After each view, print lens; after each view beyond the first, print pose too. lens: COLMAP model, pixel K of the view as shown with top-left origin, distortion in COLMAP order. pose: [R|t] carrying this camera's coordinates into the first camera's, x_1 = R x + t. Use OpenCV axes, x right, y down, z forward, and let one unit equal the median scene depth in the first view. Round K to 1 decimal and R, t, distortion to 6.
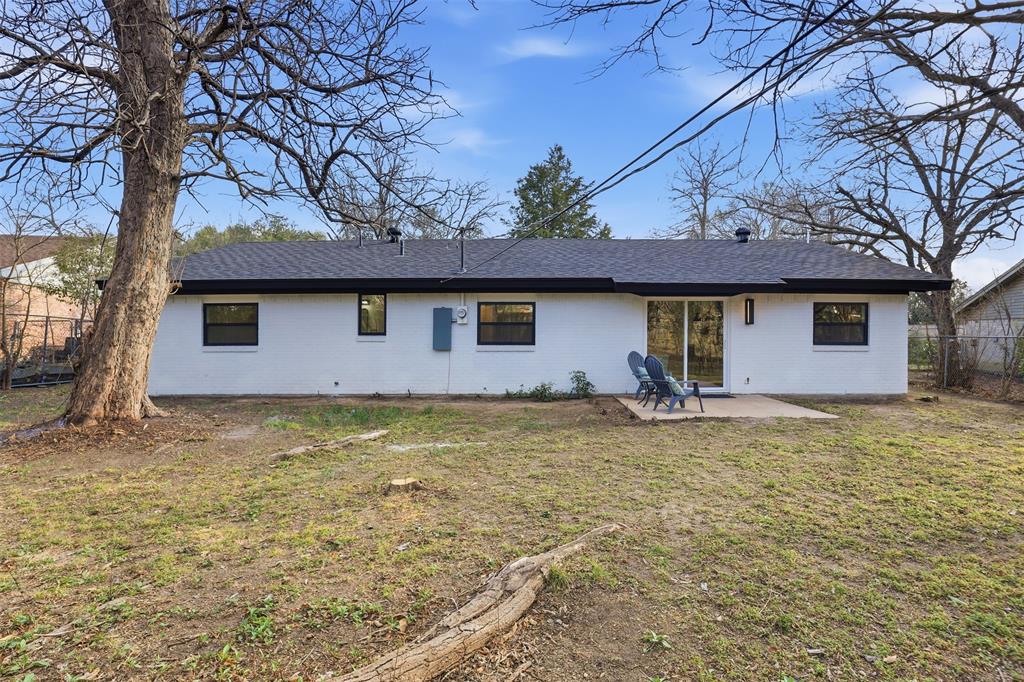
lens RADIAL K [[482.3, 0, 510.4], [0, 482.3, 347.0], [0, 0, 1]] dist [-0.026588, 0.001403]
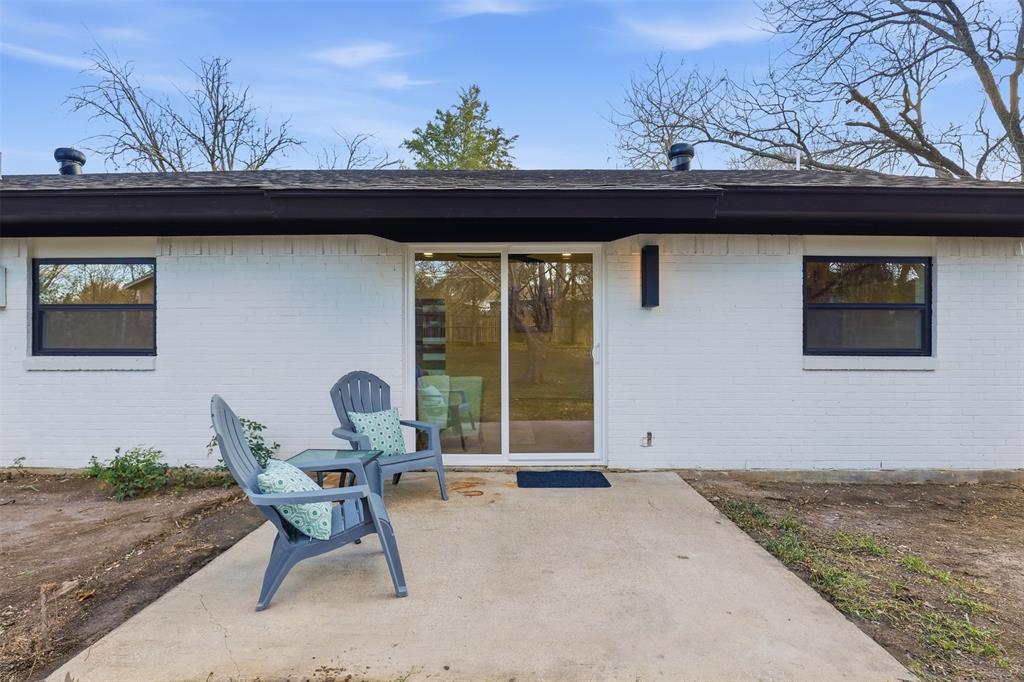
lens RADIAL K [[501.9, 0, 511.5], [0, 501.9, 346.6], [0, 0, 1]] dist [-0.002787, -0.000592]
pose [[0.999839, -0.000021, 0.017934, 0.364183], [0.000288, 0.999889, -0.014893, -0.005550], [-0.017932, 0.014896, 0.999728, 0.553563]]
